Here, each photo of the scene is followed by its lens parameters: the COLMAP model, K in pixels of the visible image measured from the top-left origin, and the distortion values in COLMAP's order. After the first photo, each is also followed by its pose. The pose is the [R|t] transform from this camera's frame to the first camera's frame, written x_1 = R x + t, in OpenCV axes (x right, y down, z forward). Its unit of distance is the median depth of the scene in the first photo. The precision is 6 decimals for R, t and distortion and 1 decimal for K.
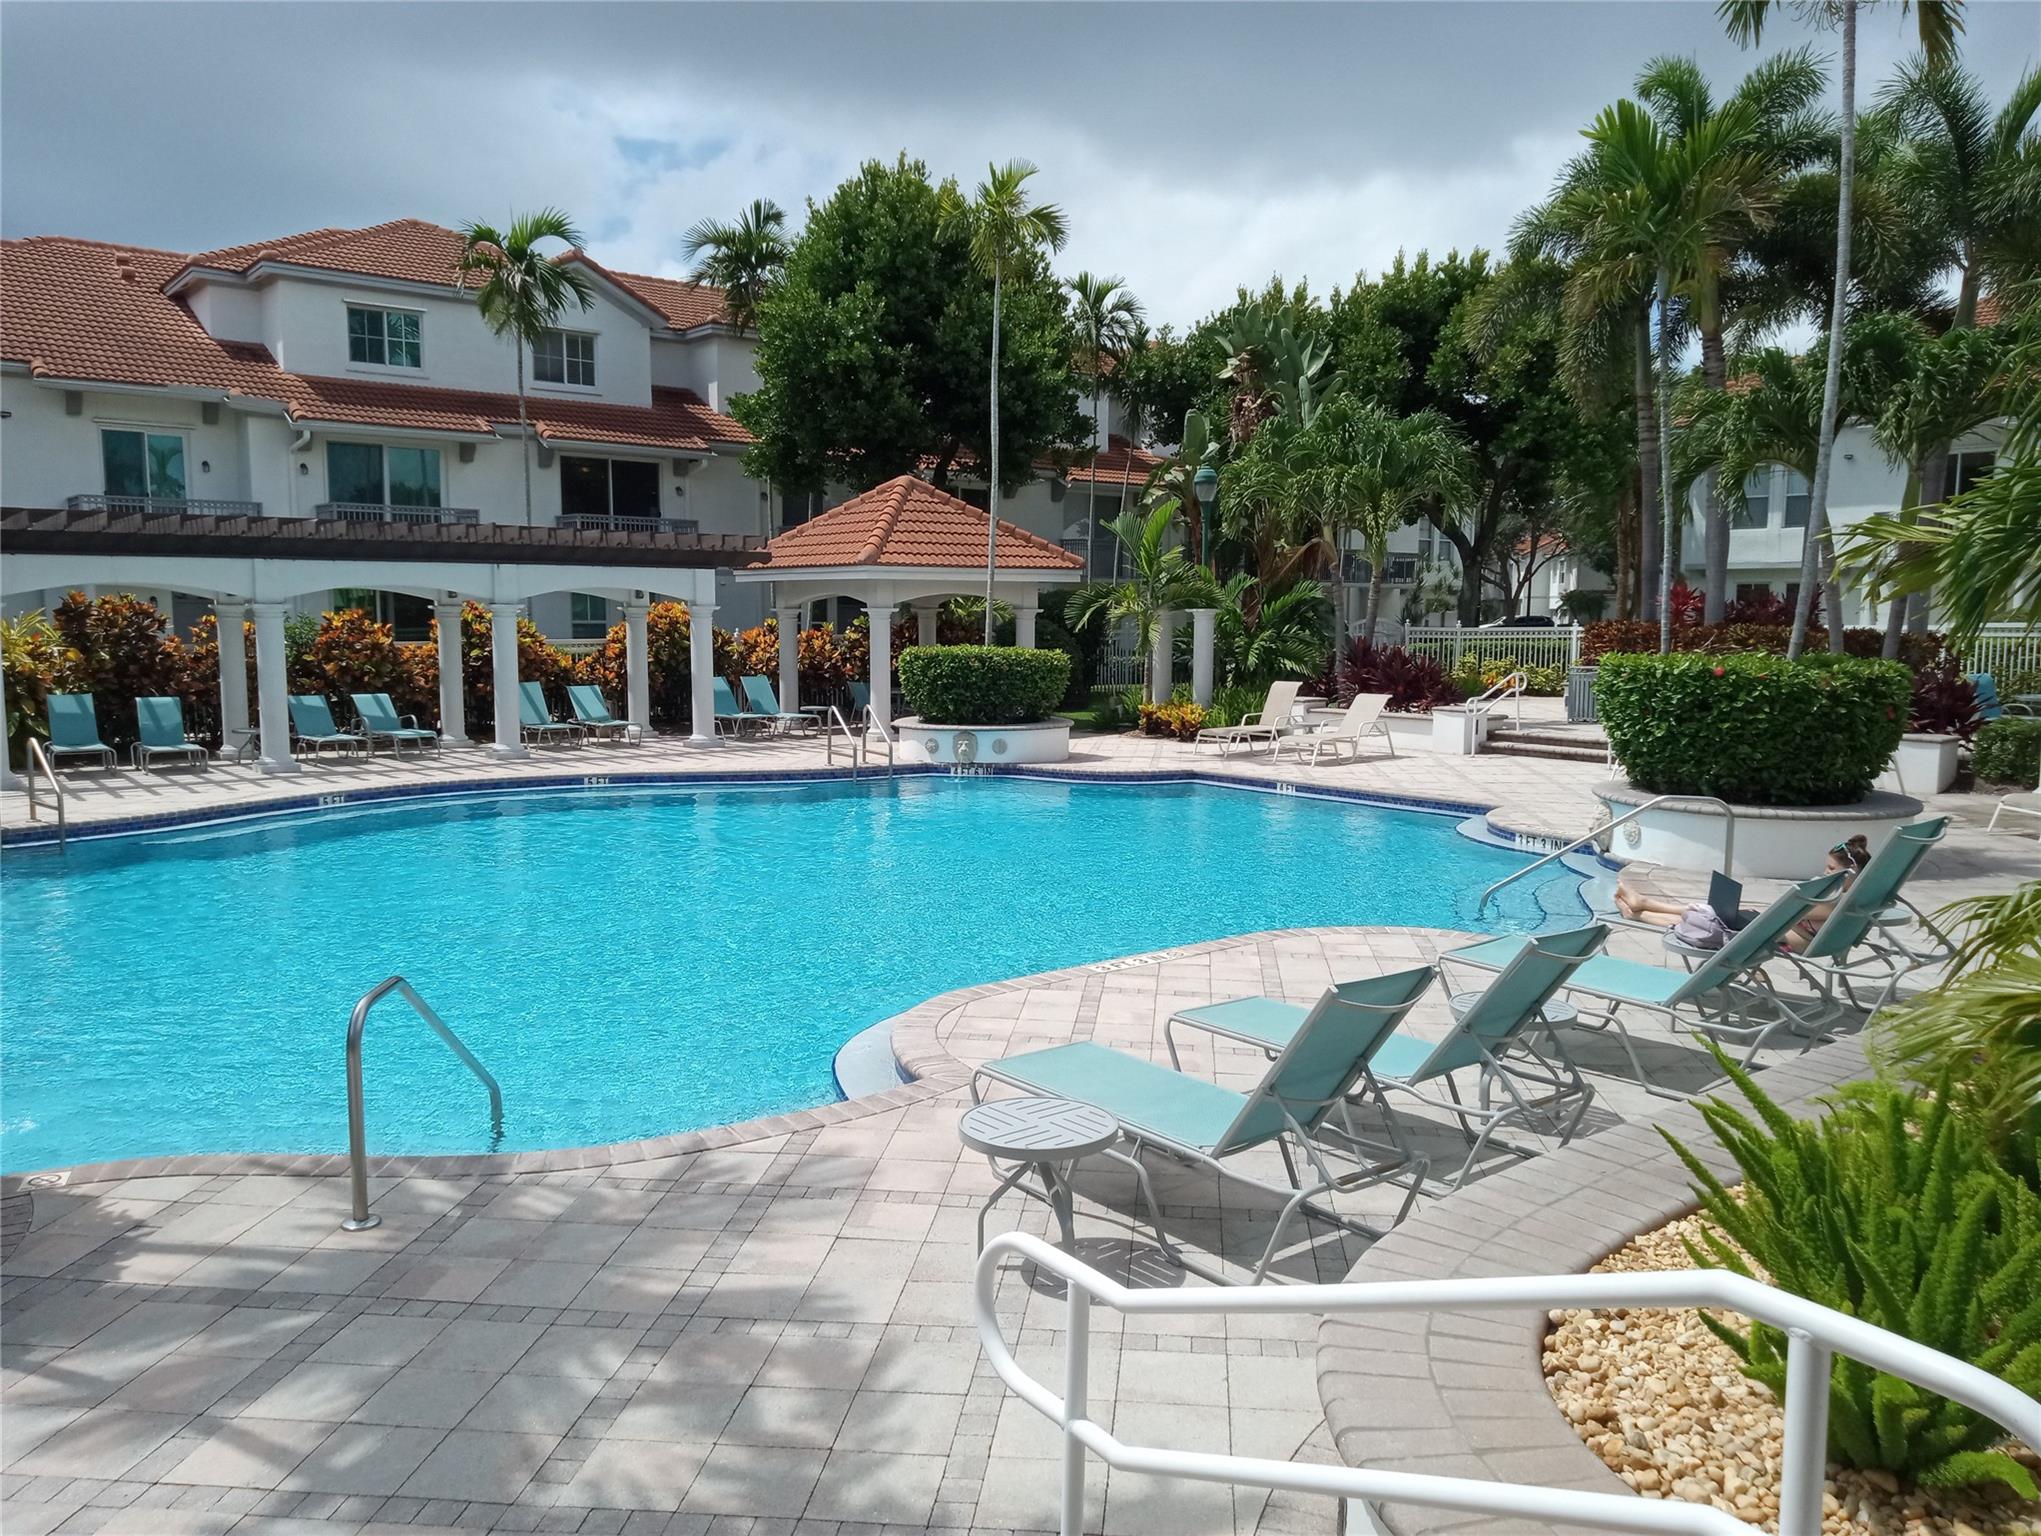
lens RADIAL K [[1542.0, 0, 1009.2], [0, 1542.0, 765.8], [0, 0, 1]] dist [0.036341, -0.003933]
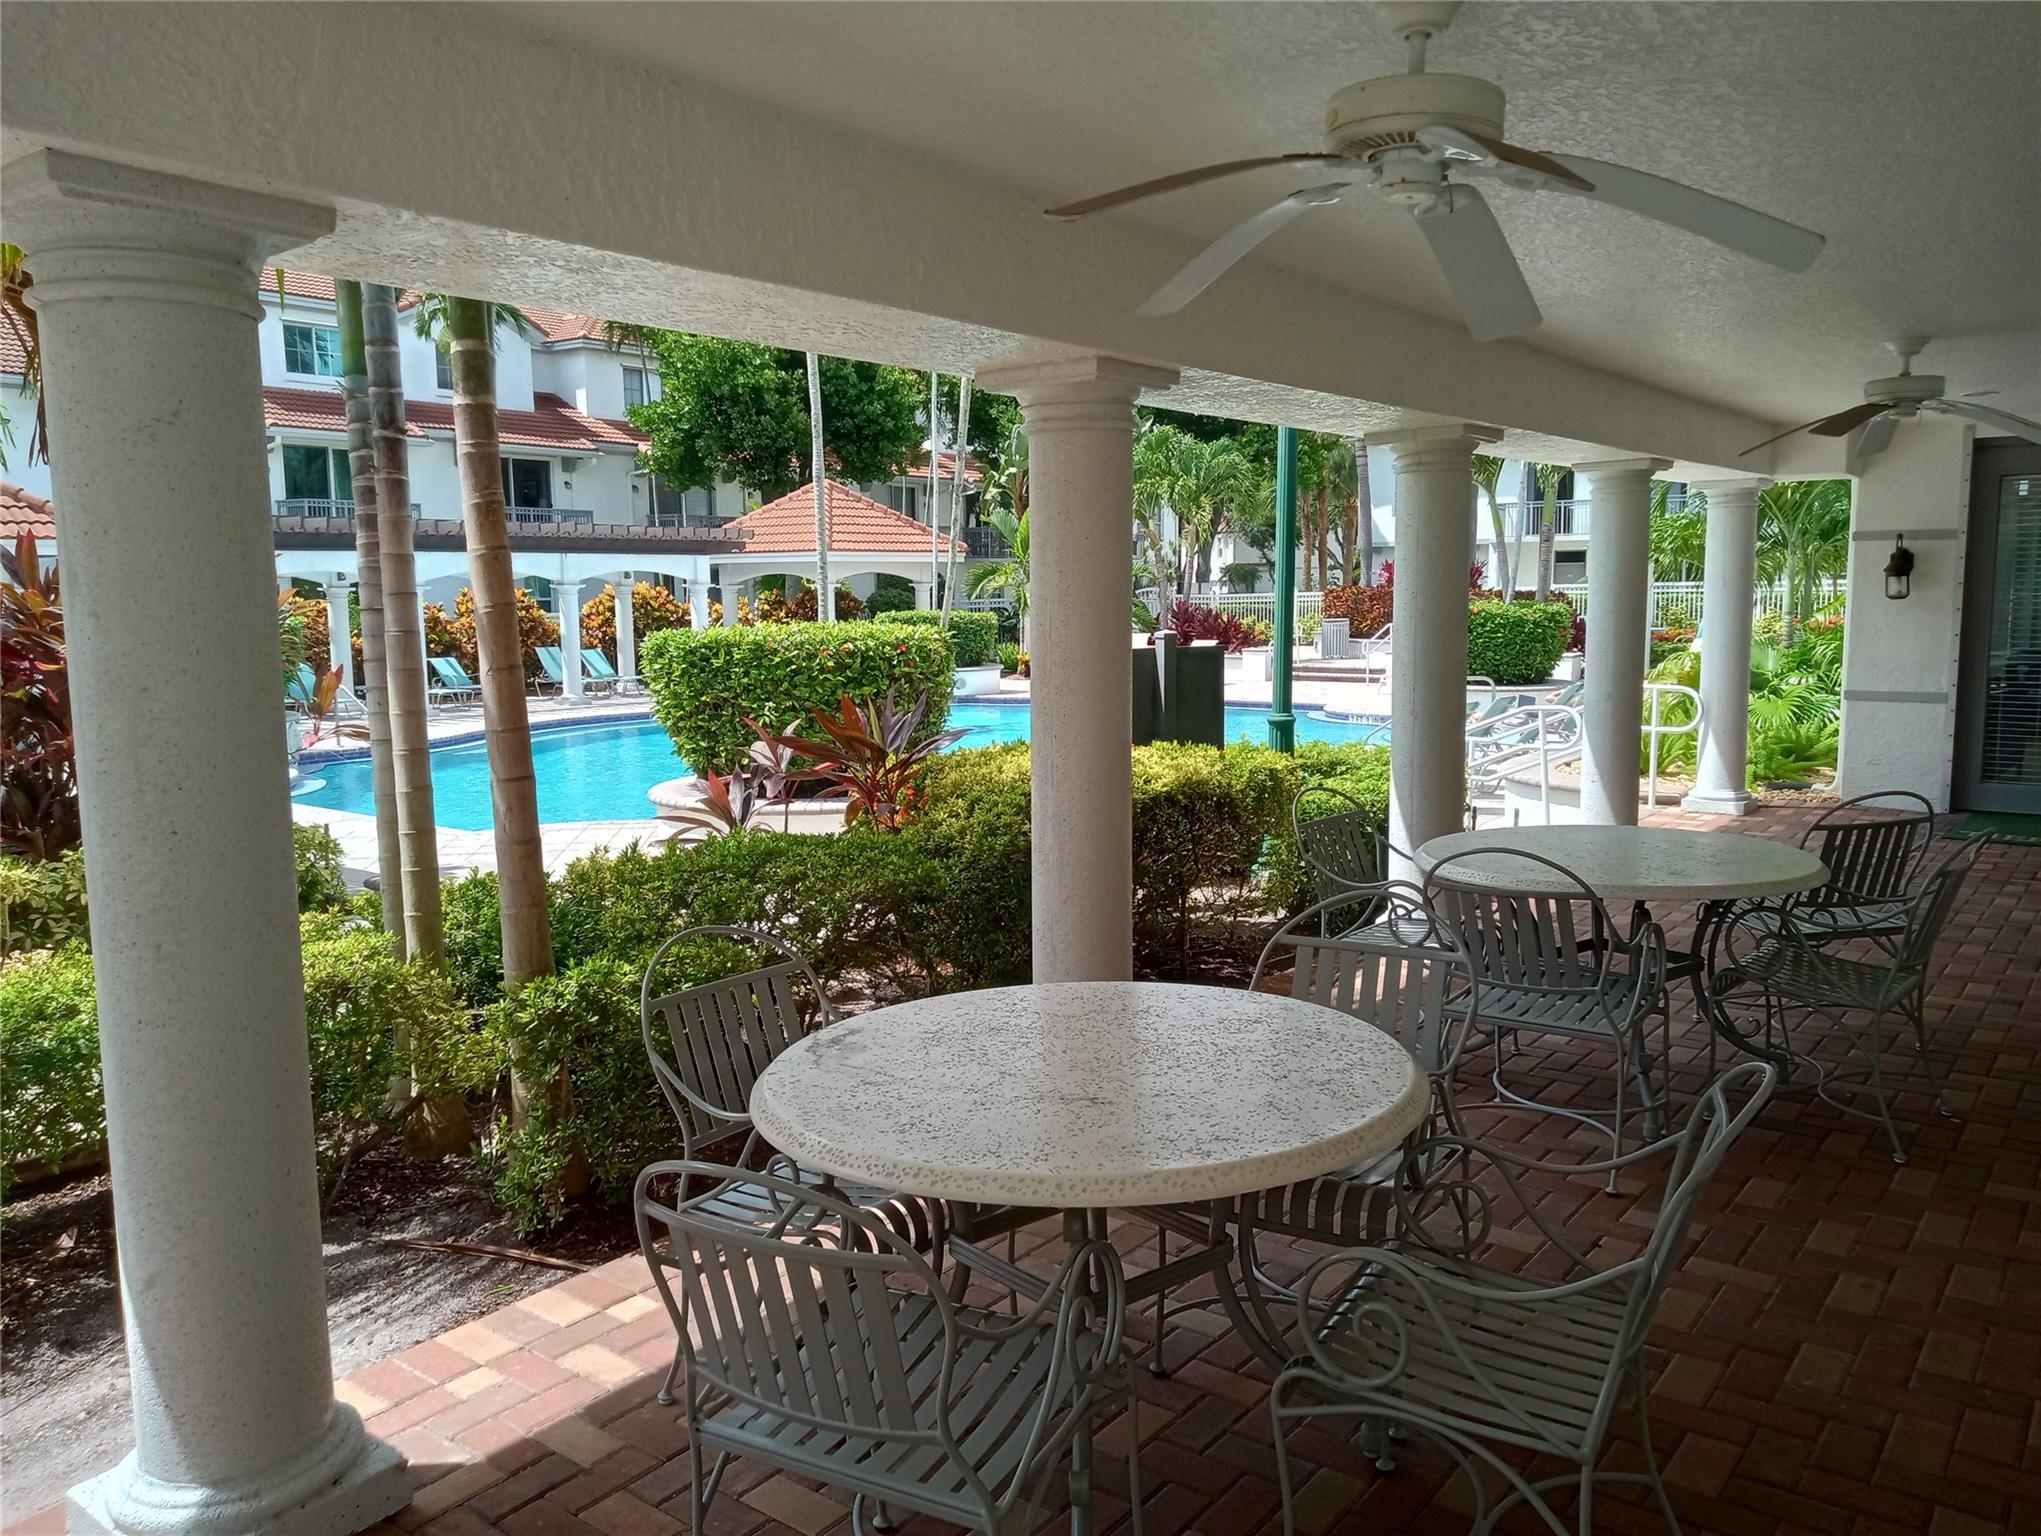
lens RADIAL K [[1542.0, 0, 1030.3], [0, 1542.0, 764.7], [0, 0, 1]] dist [0.036341, -0.003933]
pose [[0.970291, -0.041127, 0.238418, -0.202538], [0.037524, 0.999103, 0.019633, 0.026605], [-0.239012, -0.010103, 0.970964, -0.260186]]
